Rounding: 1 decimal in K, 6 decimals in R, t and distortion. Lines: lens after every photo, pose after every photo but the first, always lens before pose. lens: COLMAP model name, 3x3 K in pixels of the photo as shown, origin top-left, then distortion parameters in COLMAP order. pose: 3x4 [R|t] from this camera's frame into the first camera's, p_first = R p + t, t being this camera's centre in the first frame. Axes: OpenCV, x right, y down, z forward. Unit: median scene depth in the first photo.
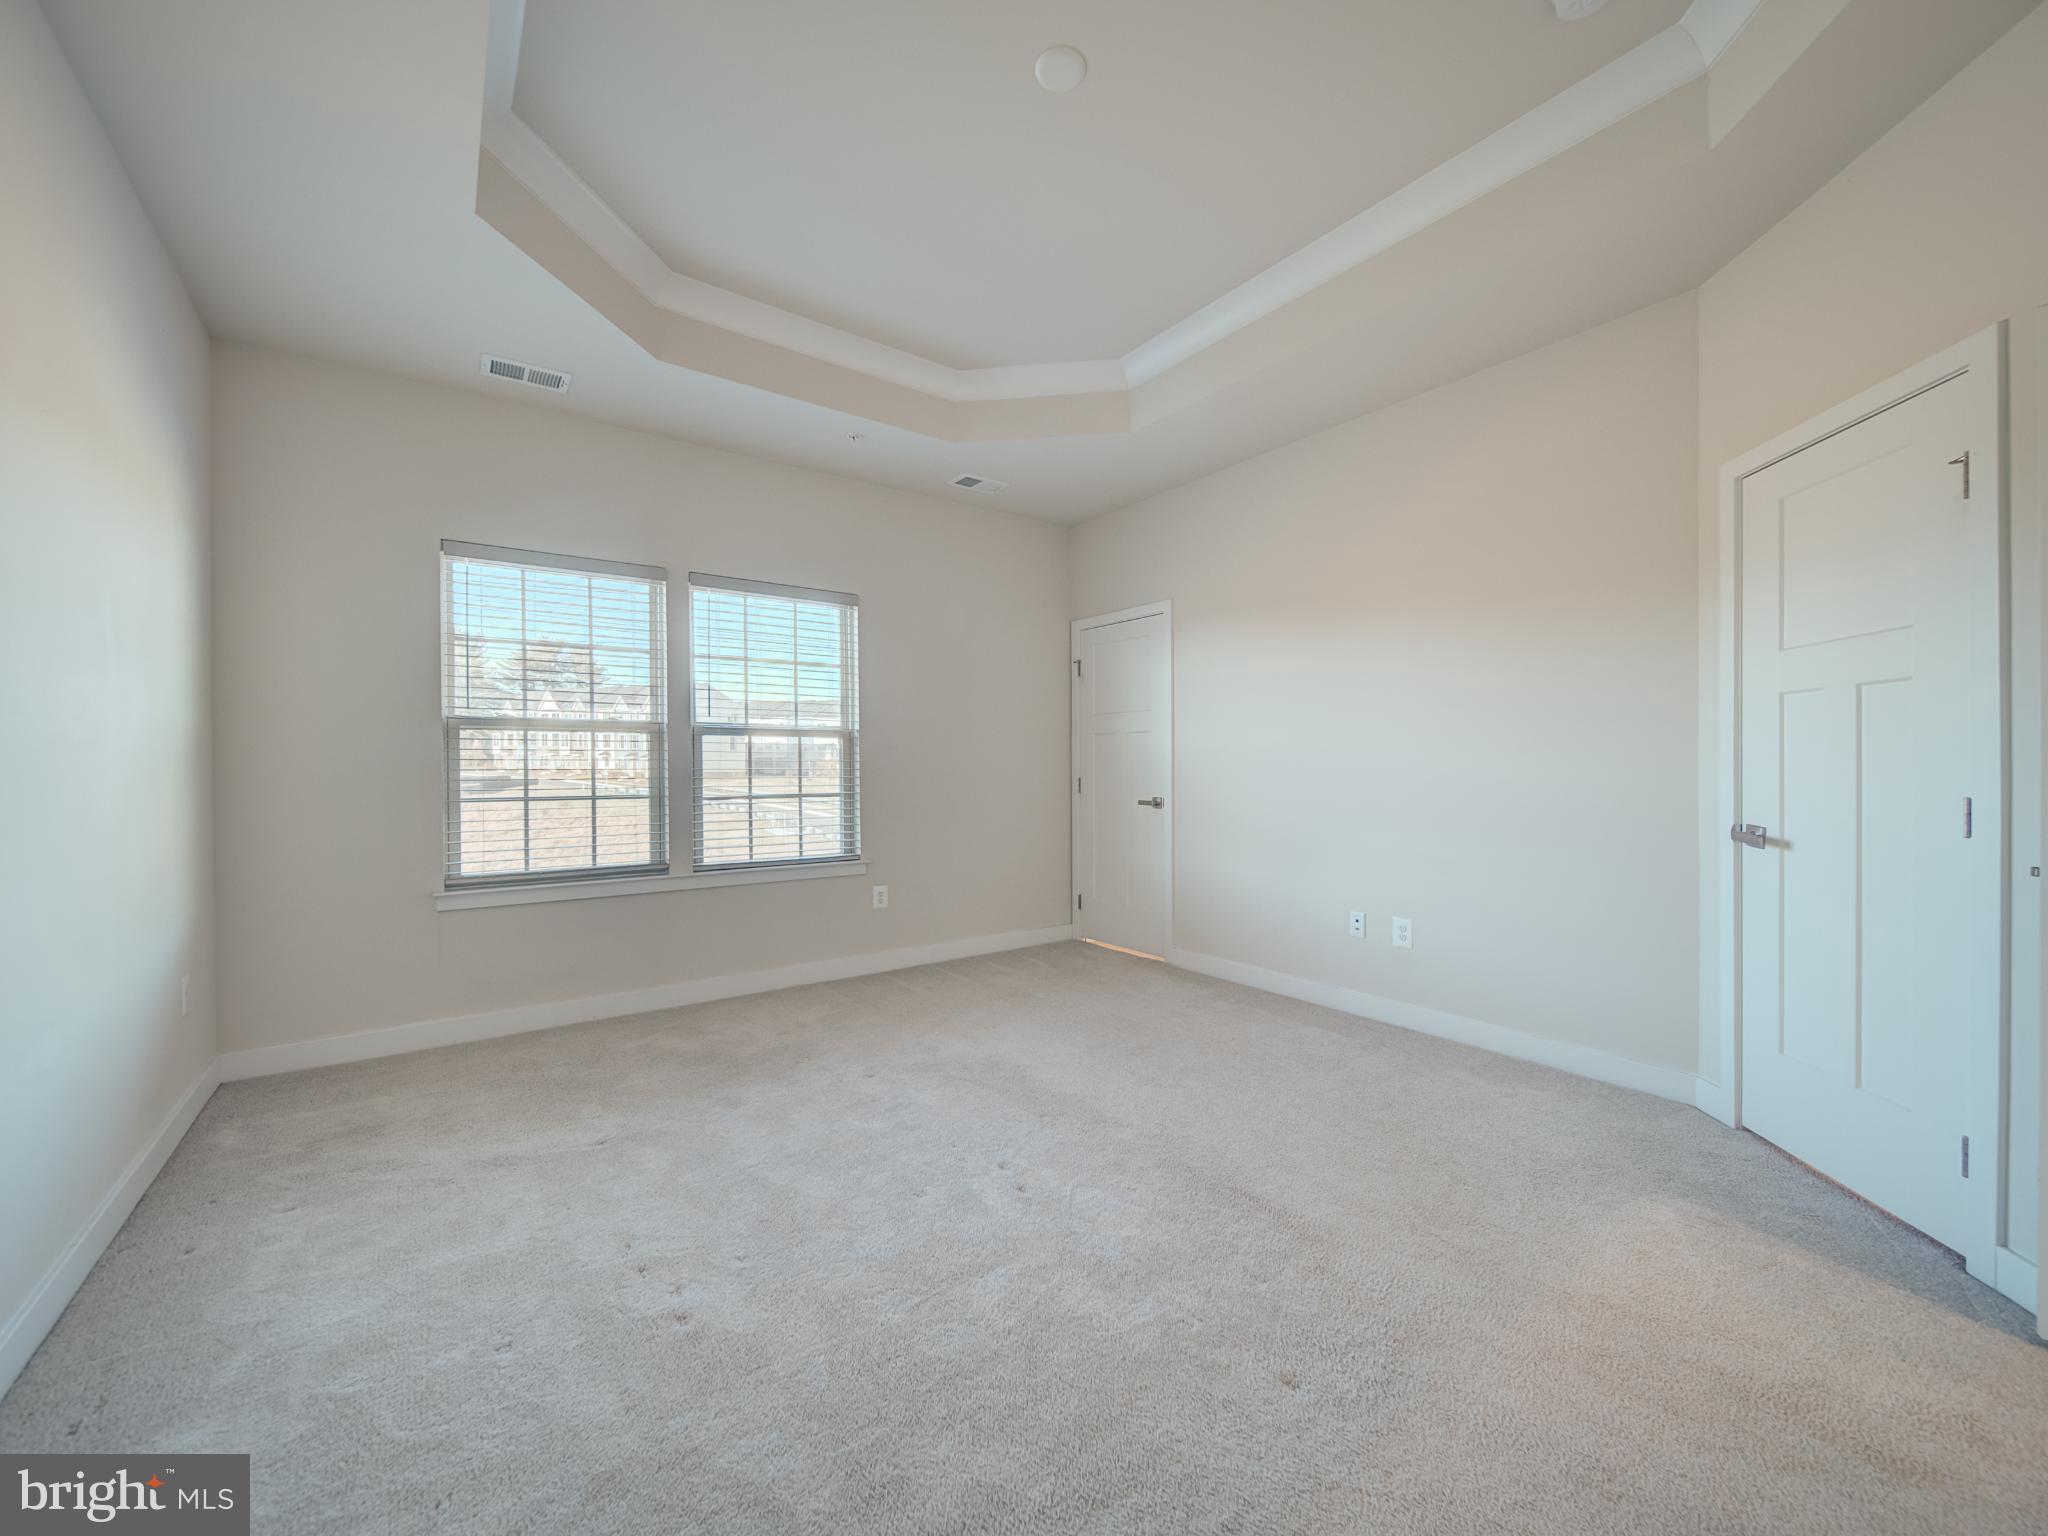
lens RADIAL K [[806.6, 0, 1032.8], [0, 806.6, 769.2], [0, 0, 1]] dist [-0.001620, -0.001037]
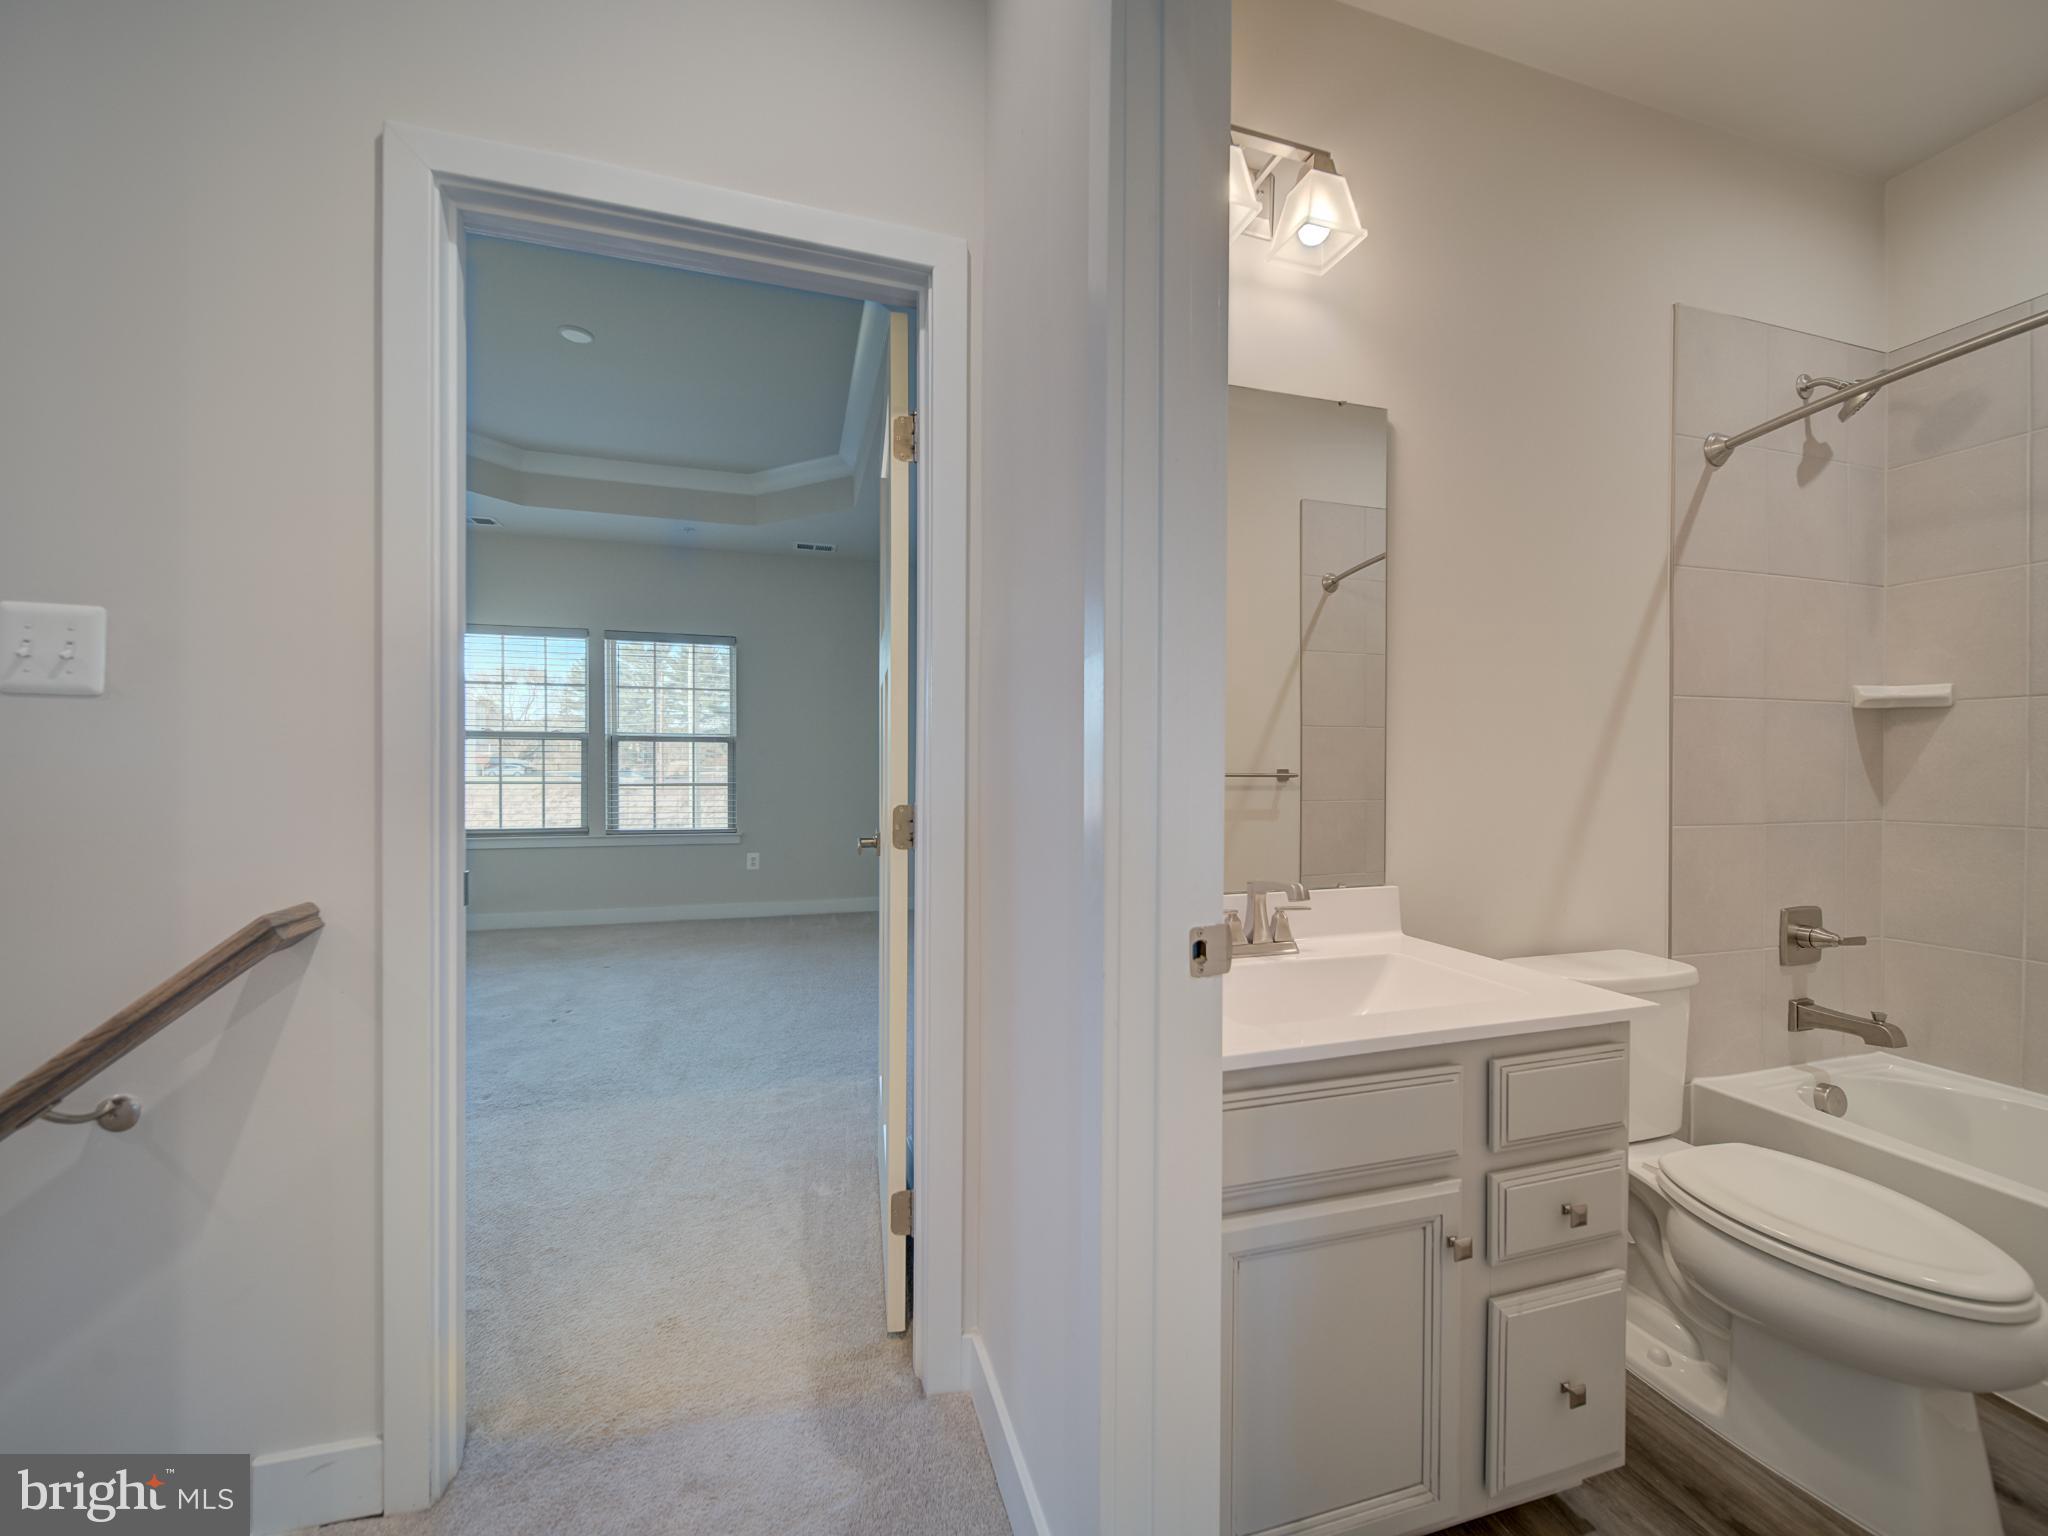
lens RADIAL K [[803.3, 0, 1025.2], [0, 803.3, 771.3], [0, 0, 1]] dist [-0.001018, -0.001973]
pose [[0.939219, 0.009411, -0.343190, 0.944897], [-0.008416, 0.999955, 0.004387, -0.001098], [0.343216, -0.001232, 0.939256, -0.133382]]
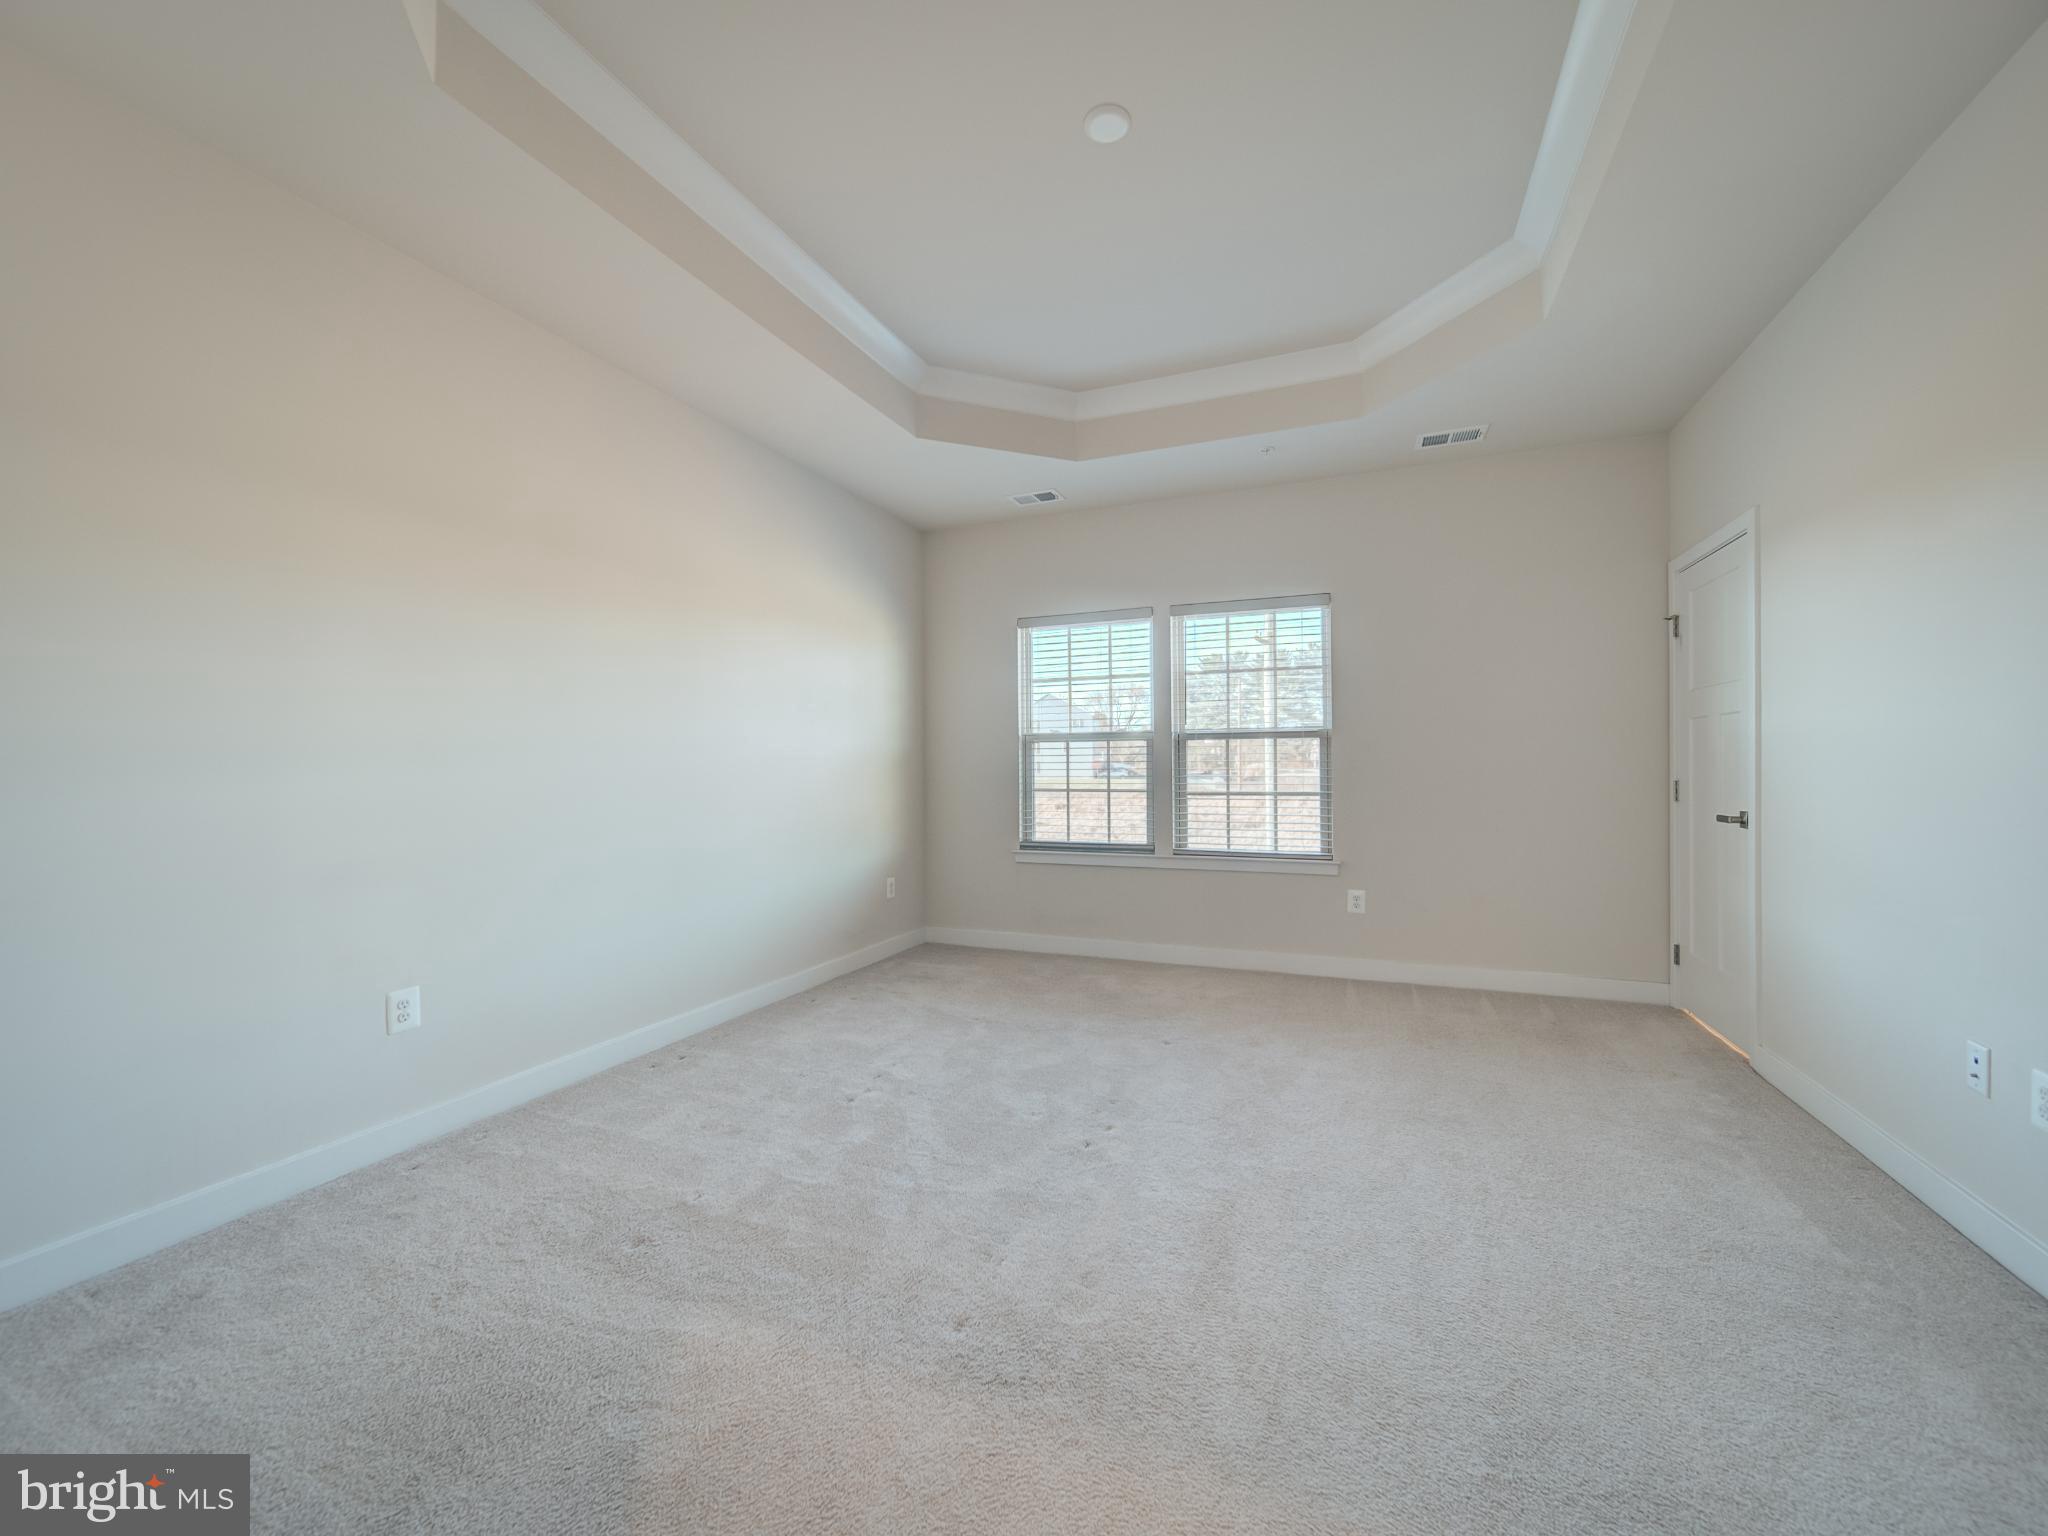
lens RADIAL K [[806.6, 0, 1032.8], [0, 806.6, 769.2], [0, 0, 1]] dist [-0.001620, -0.001037]
pose [[0.517691, 0.000735, -0.855567, 0.594640], [0.001721, 0.999997, 0.001900, -0.003058], [0.855566, -0.002456, 0.517688, 0.231892]]
